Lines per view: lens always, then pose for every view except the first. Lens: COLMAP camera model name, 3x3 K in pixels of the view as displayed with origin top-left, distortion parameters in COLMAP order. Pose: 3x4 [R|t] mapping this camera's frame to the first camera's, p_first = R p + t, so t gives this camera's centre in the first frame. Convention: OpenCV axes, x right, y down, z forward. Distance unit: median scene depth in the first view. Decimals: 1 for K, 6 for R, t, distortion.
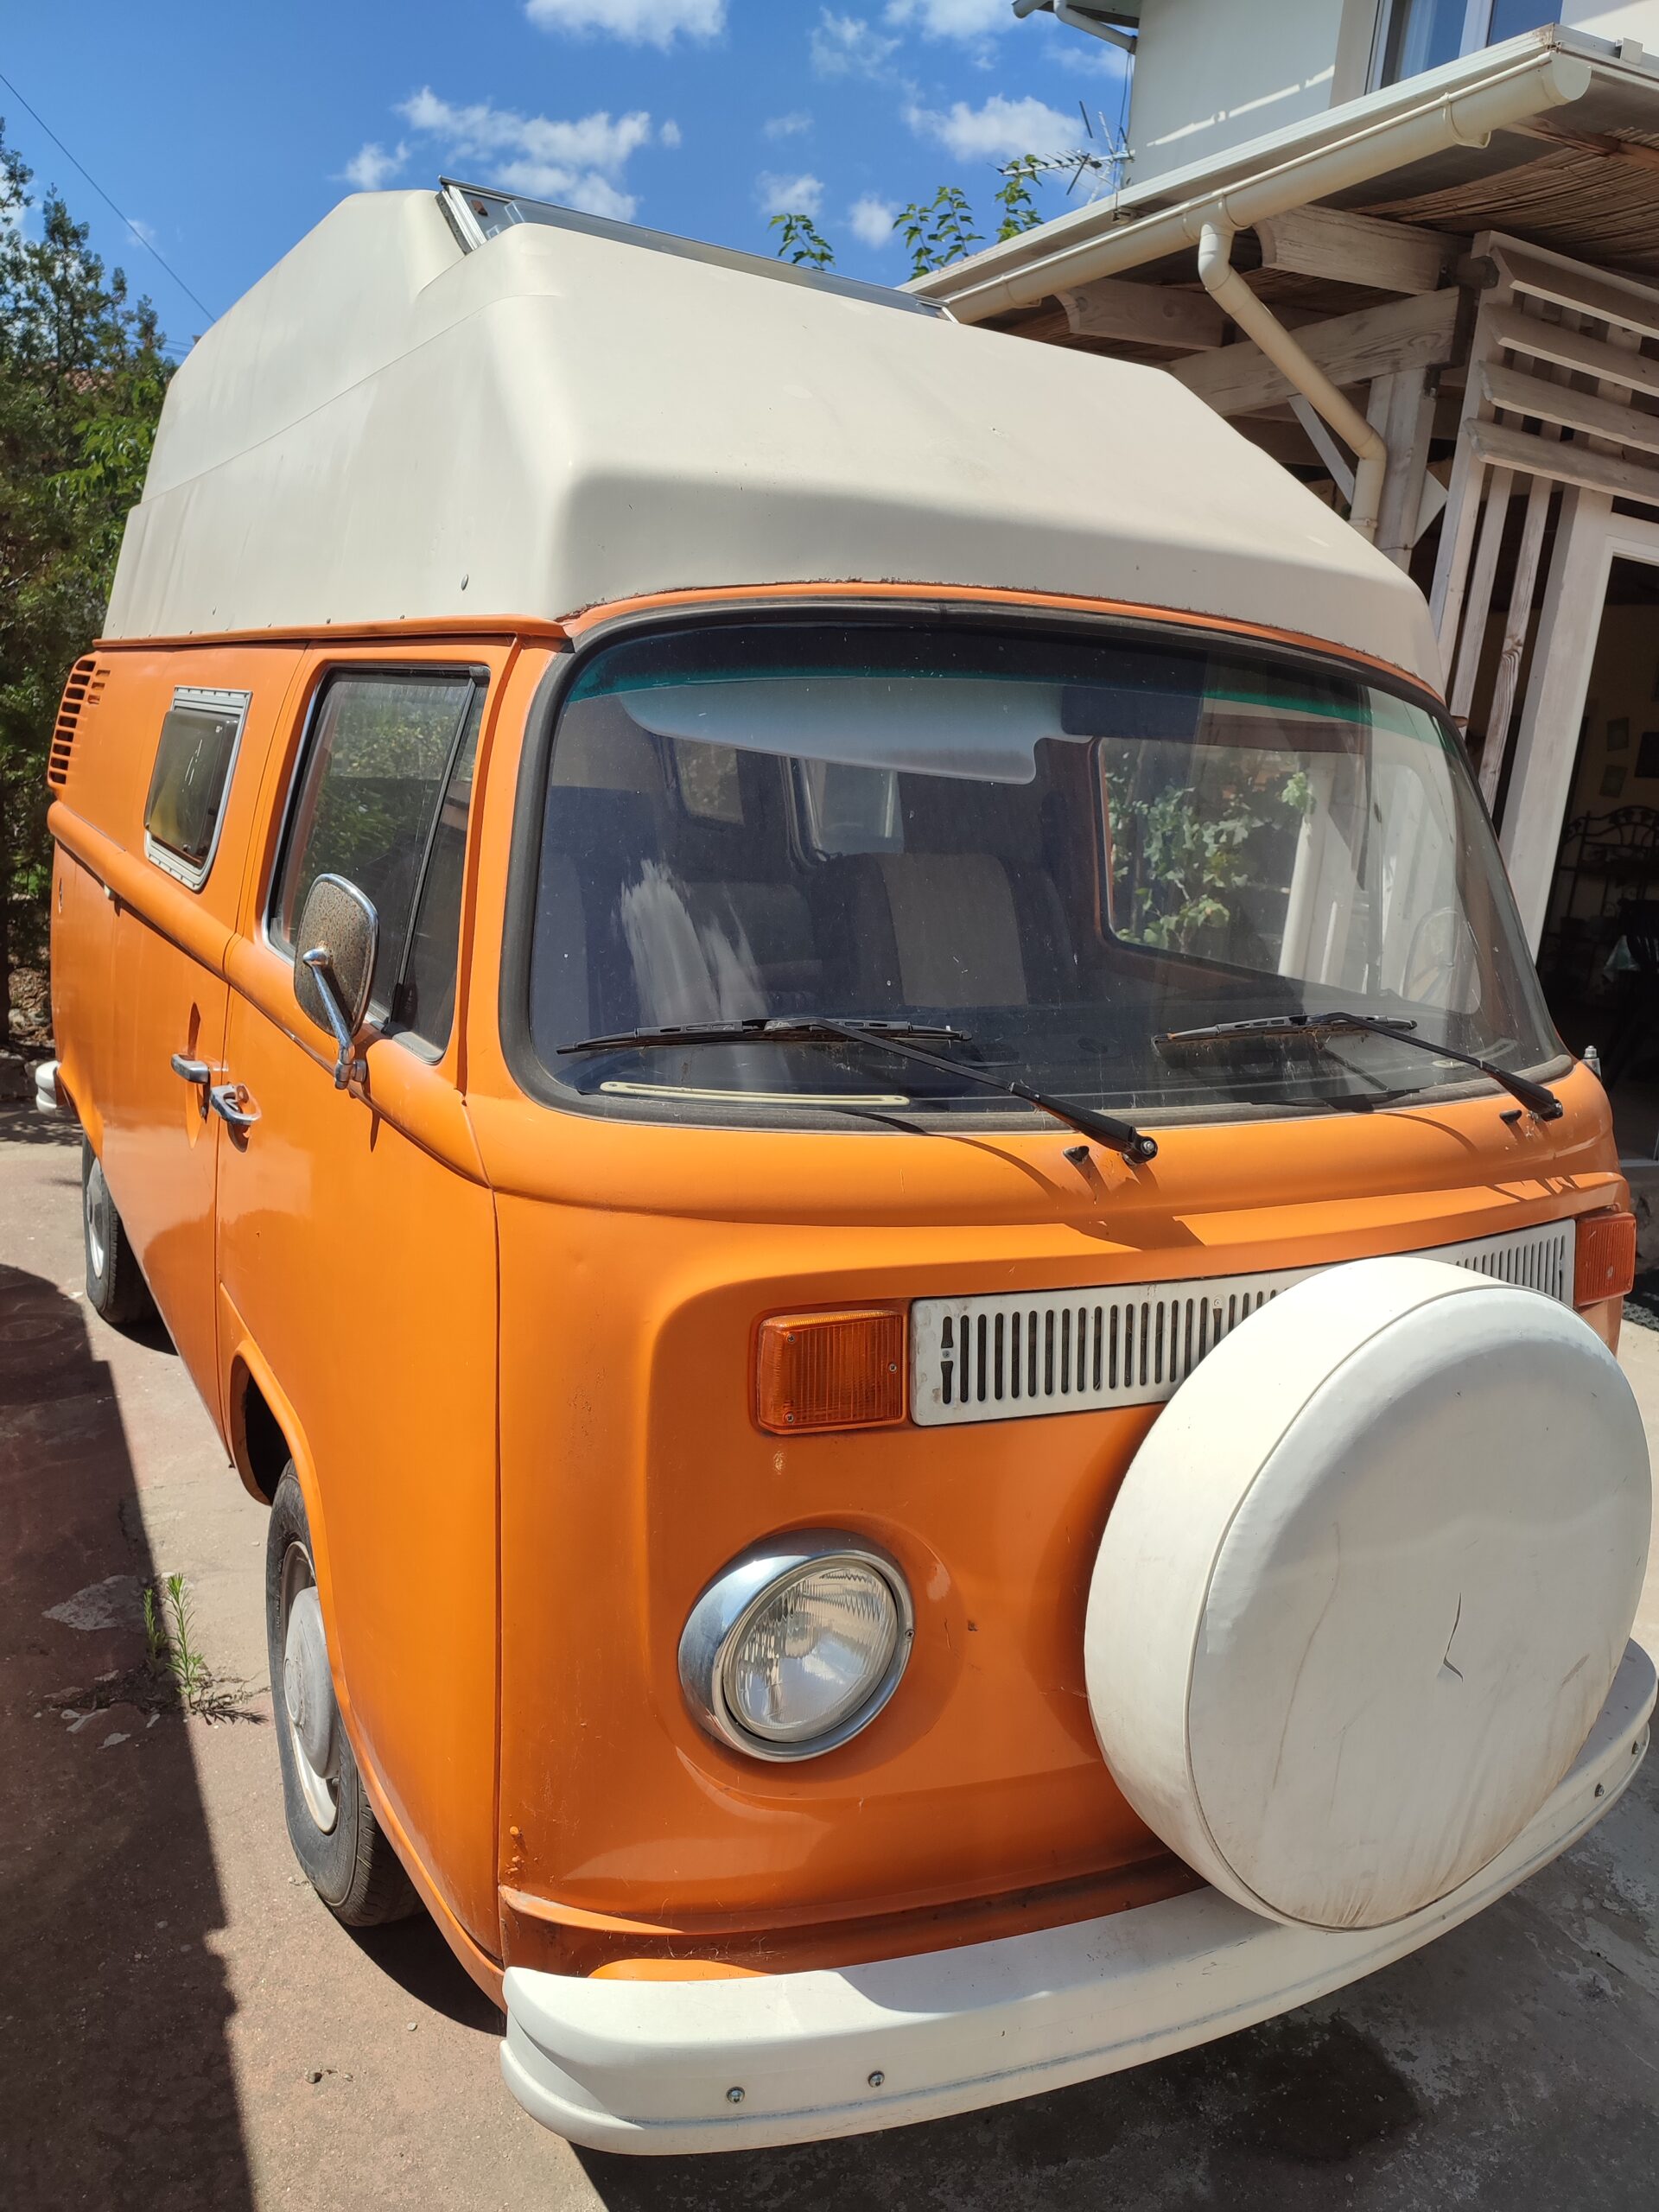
lens RADIAL K [[1639.8, 0, 897.7], [0, 1639.8, 1103.6], [0, 0, 1]] dist [0.046244, -0.027556]
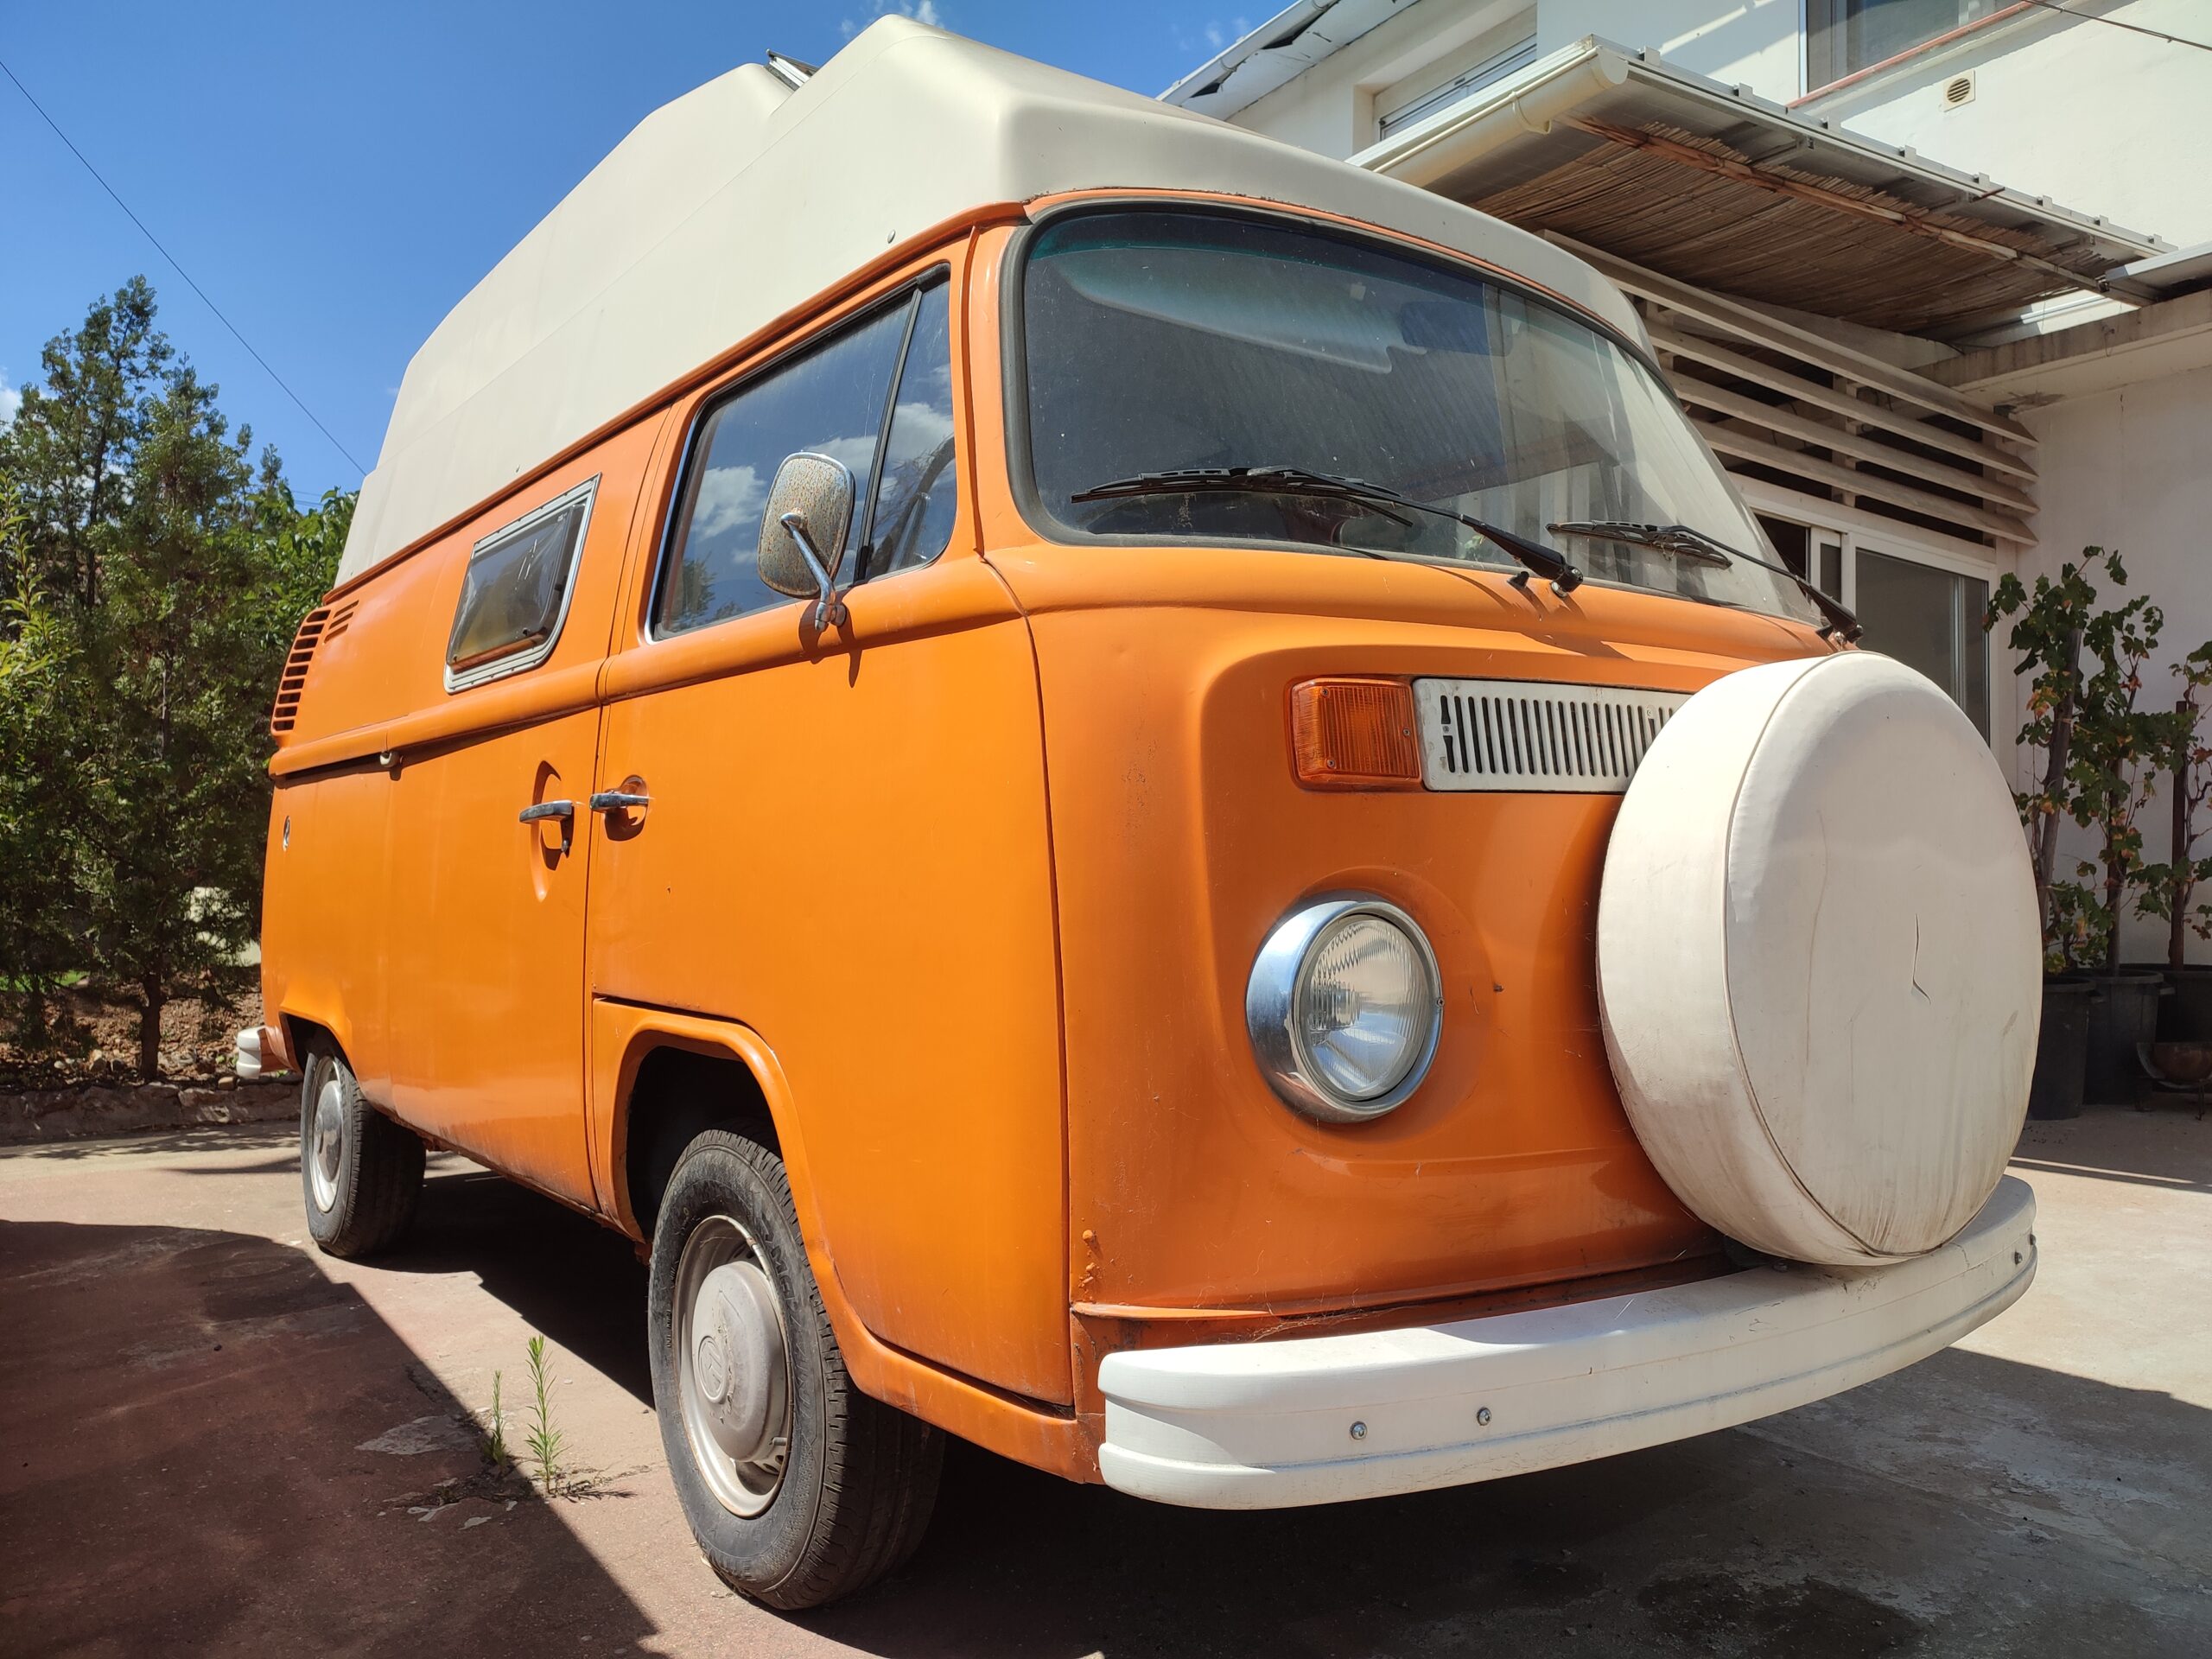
lens RADIAL K [[1616.3, 0, 1201.3], [0, 1616.3, 796.3], [0, 0, 1]] dist [0.049115, -0.037345]
pose [[0.987657, -0.077910, 0.135878, -0.253431], [0.109126, 0.964588, -0.240129, 0.390403], [-0.112358, 0.251993, 0.961184, -0.021862]]
